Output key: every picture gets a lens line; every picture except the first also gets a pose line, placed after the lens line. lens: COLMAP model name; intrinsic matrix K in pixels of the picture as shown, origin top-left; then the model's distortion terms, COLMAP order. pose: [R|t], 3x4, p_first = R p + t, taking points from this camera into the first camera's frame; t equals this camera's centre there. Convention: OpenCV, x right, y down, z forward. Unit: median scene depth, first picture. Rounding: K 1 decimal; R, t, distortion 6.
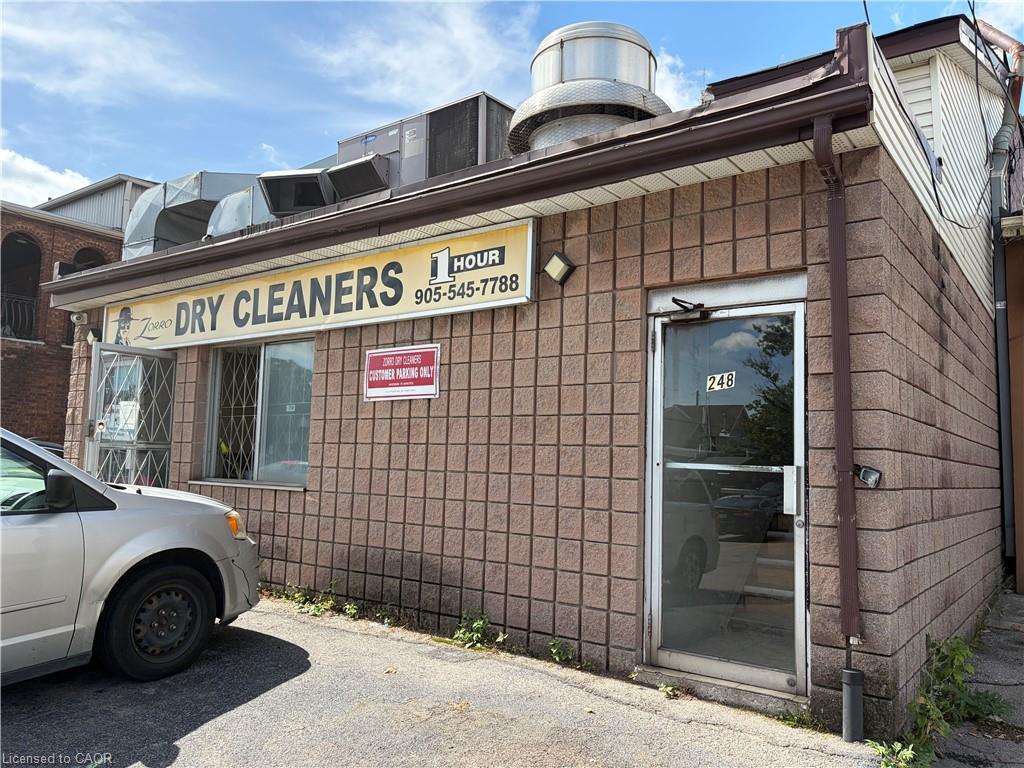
lens RADIAL K [[778.0, 0, 512.3], [0, 778.0, 389.7], [0, 0, 1]] dist [0.008456, -0.003325]
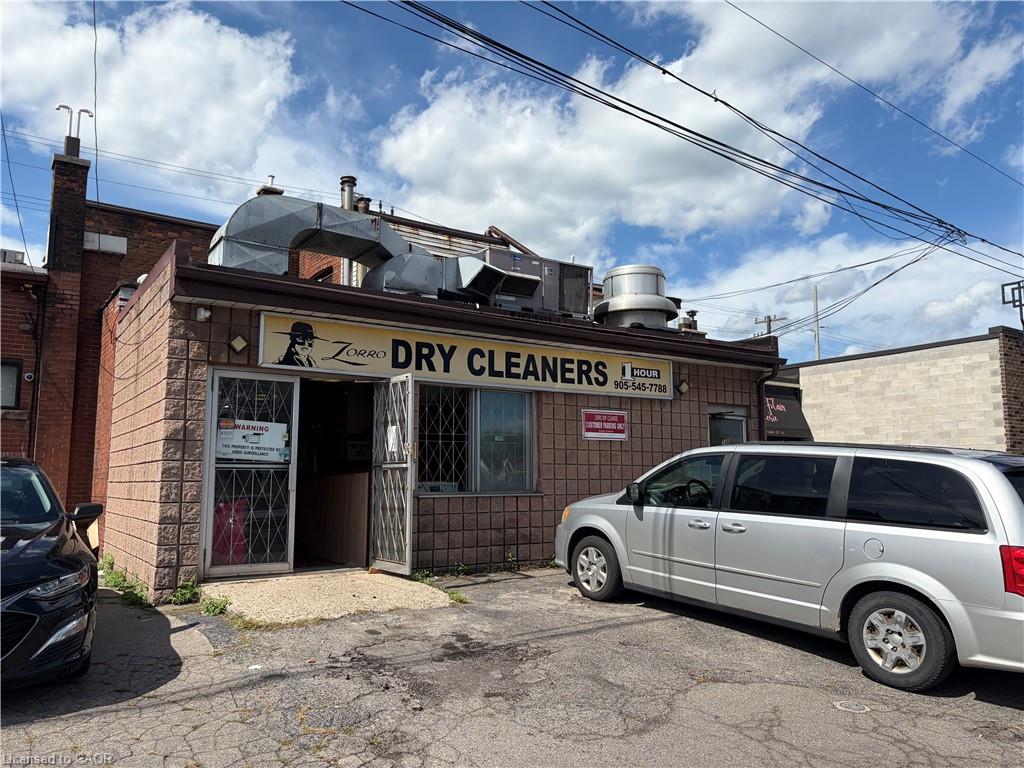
lens RADIAL K [[778.0, 0, 511.8], [0, 778.0, 381.0], [0, 0, 1]] dist [0.008456, -0.003325]
pose [[0.336732, 0.093502, 0.936947, -1.796930], [-0.079762, 0.994313, -0.070560, 0.019970], [-0.938216, -0.050973, 0.342275, 0.560445]]
